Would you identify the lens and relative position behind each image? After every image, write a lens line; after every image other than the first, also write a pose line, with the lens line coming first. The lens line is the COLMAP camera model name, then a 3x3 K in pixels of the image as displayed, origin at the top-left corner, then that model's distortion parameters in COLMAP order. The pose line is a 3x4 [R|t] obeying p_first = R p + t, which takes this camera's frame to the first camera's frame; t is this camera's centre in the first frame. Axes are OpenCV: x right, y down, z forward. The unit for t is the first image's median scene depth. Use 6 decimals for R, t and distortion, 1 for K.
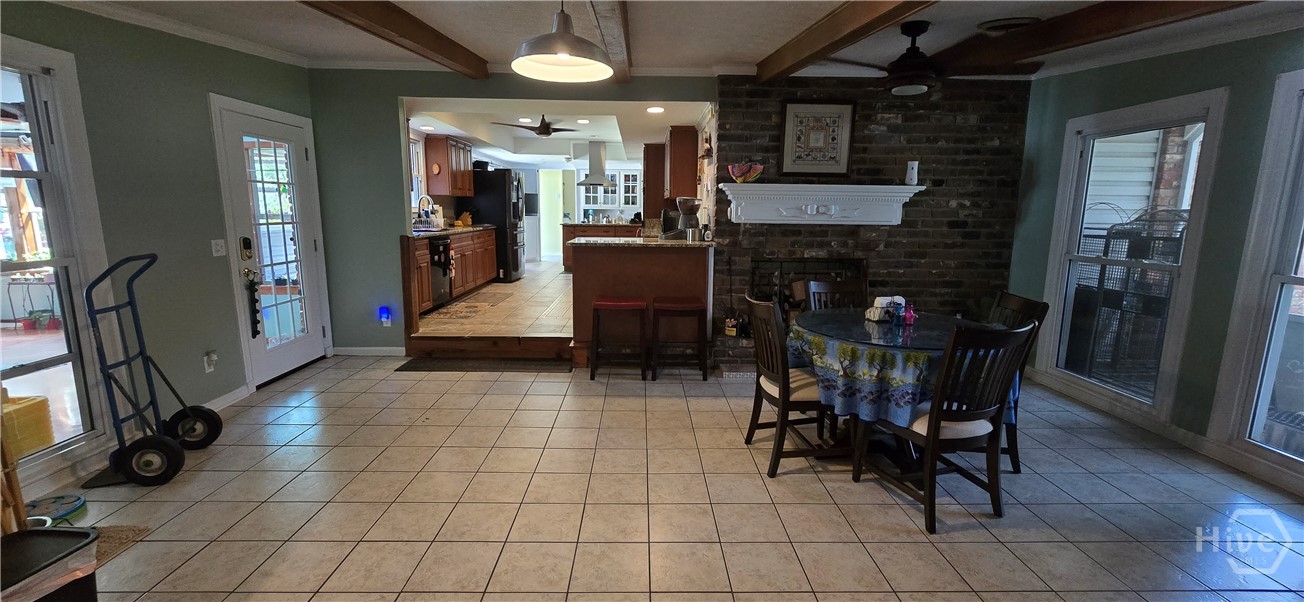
lens RADIAL K [[536.8, 0, 653.5], [0, 536.8, 300.5], [0, 0, 1]] dist [-0.001030, -0.000128]
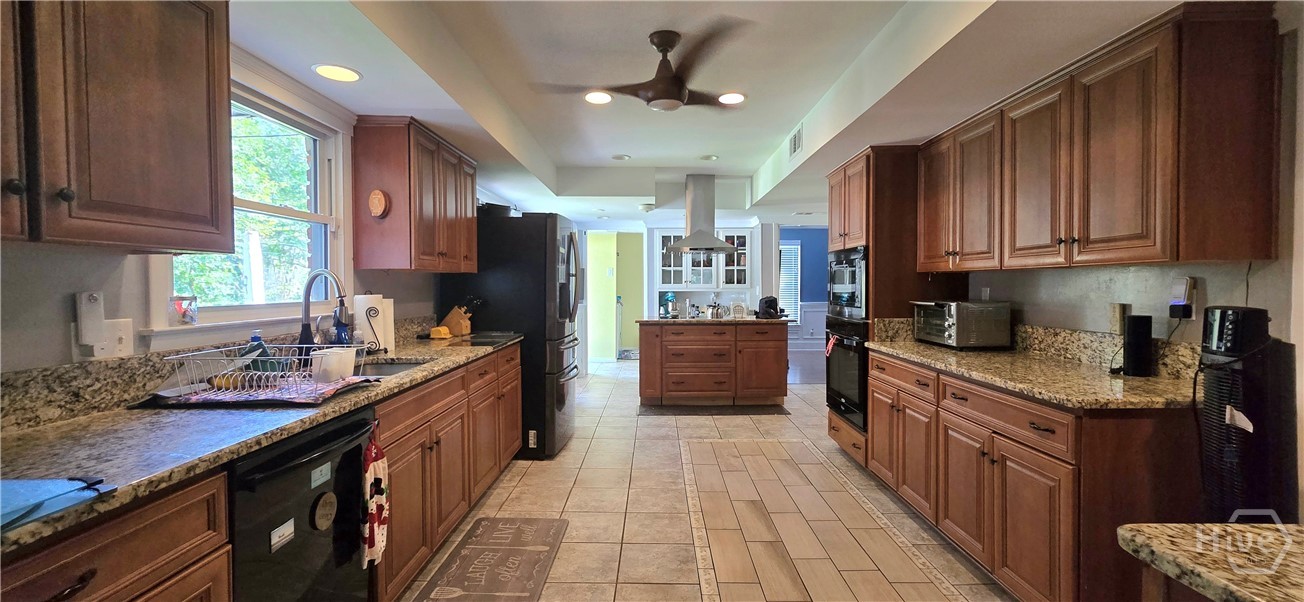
lens RADIAL K [[536.8, 0, 648.3], [0, 536.8, 297.9], [0, 0, 1]] dist [-0.001030, -0.000128]
pose [[0.999419, -0.013783, -0.031177, -0.164445], [0.009114, 0.989355, -0.145237, -0.098895], [0.032847, 0.144868, 0.988906, 0.523150]]
